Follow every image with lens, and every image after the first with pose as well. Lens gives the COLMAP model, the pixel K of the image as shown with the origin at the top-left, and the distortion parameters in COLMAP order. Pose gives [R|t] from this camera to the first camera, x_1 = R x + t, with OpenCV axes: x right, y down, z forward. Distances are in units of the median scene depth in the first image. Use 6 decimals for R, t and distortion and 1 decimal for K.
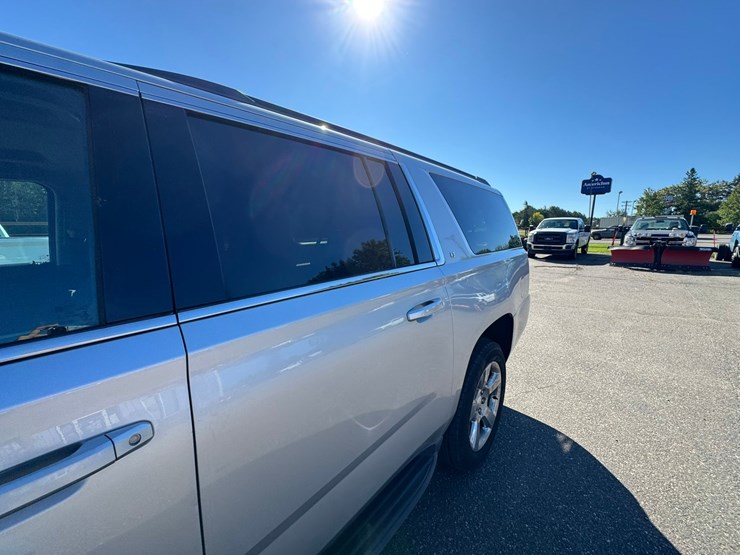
lens RADIAL K [[293.5, 0, 369.8], [0, 293.5, 279.6], [0, 0, 1]] dist [-0.004053, 0.000698]
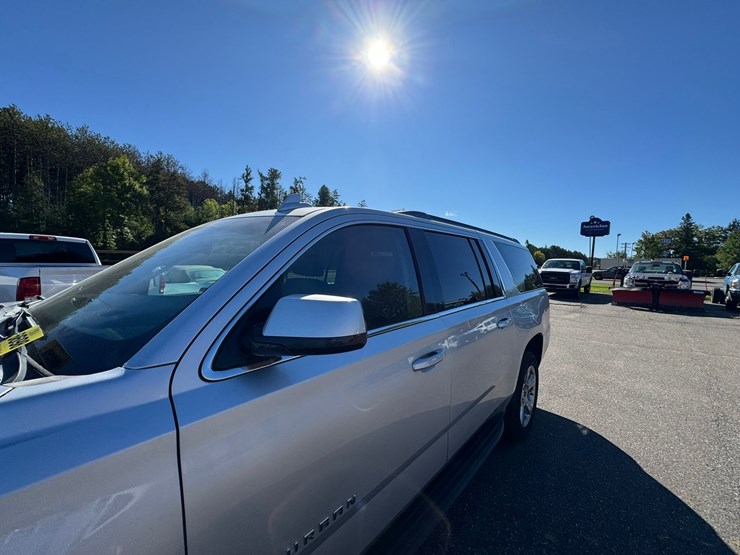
lens RADIAL K [[293.5, 0, 369.2], [0, 293.5, 279.5], [0, 0, 1]] dist [-0.004053, 0.000698]
pose [[0.999485, 0.030958, -0.008430, -0.116063], [-0.031697, 0.993462, -0.109675, 0.011482], [0.004979, 0.109885, 0.993932, -0.150104]]
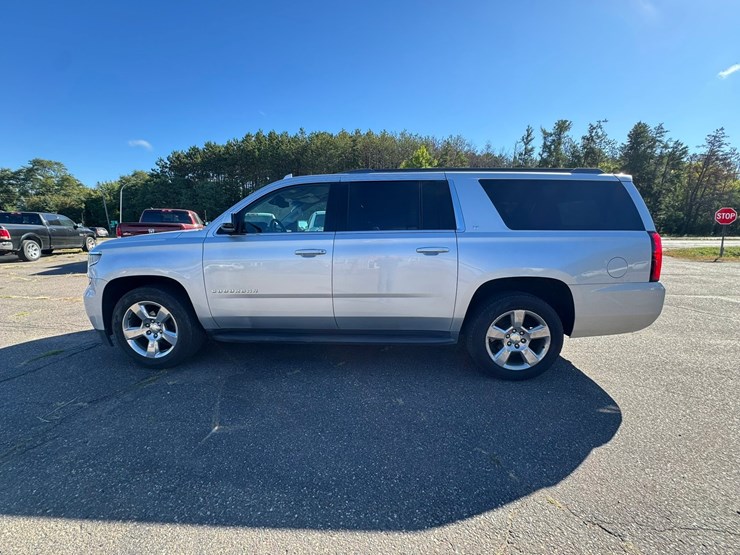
lens RADIAL K [[293.5, 0, 366.5], [0, 293.5, 281.1], [0, 0, 1]] dist [-0.004053, 0.000698]
pose [[0.605282, 0.148953, -0.781950, 0.297570], [-0.139250, 0.987002, 0.080224, 0.033431], [0.783736, 0.060328, 0.618157, -0.156862]]
